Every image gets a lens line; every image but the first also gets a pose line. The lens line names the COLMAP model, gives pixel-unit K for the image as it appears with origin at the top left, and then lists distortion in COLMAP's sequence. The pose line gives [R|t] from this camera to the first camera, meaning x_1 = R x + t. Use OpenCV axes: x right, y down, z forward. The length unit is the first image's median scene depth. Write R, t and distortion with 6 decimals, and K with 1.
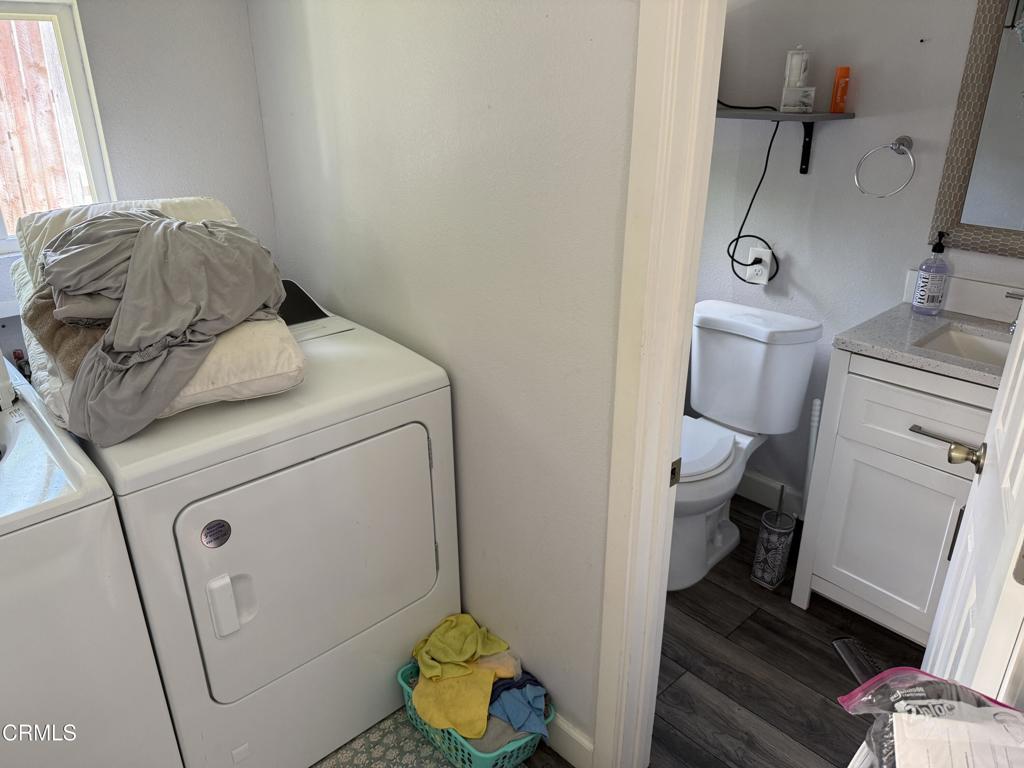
lens RADIAL K [[731.0, 0, 511.9], [0, 731.0, 383.3], [0, 0, 1]] dist [0.000843, -0.001215]
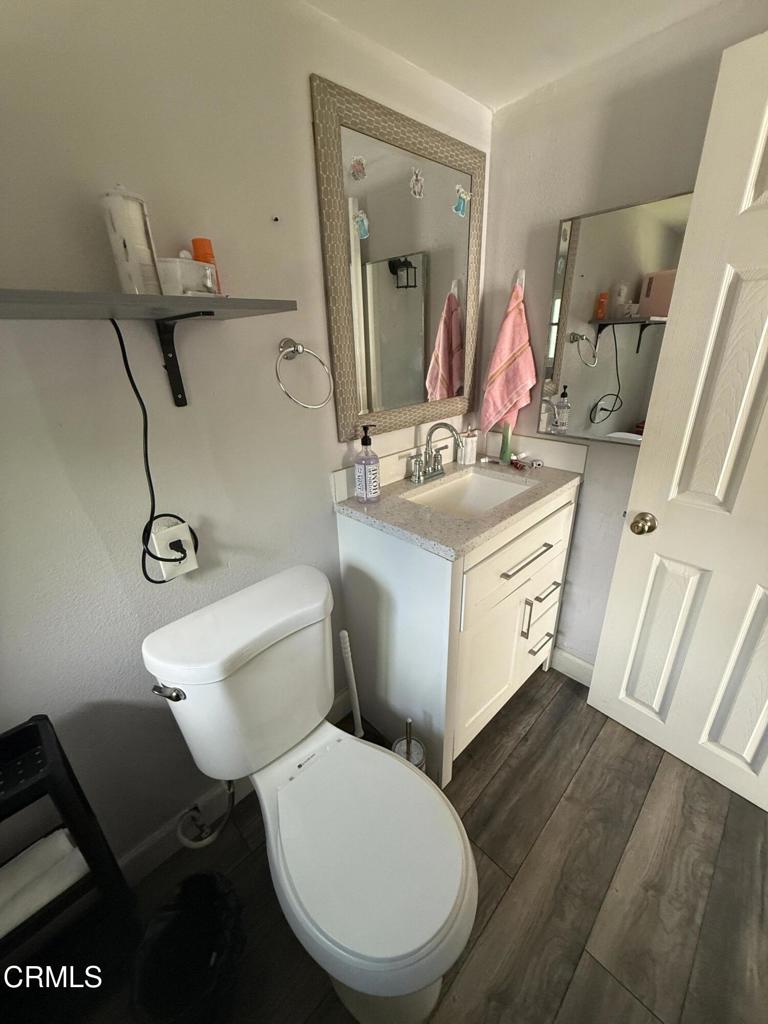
lens RADIAL K [[408.1, 0, 385.0], [0, 408.1, 509.5], [0, 0, 1]] dist [0.002491, -0.000033]
pose [[-0.038164, -0.380739, 0.923895, 0.003164], [0.420784, 0.832477, 0.360448, -0.318496], [-0.906358, 0.402516, 0.128439, 0.987832]]
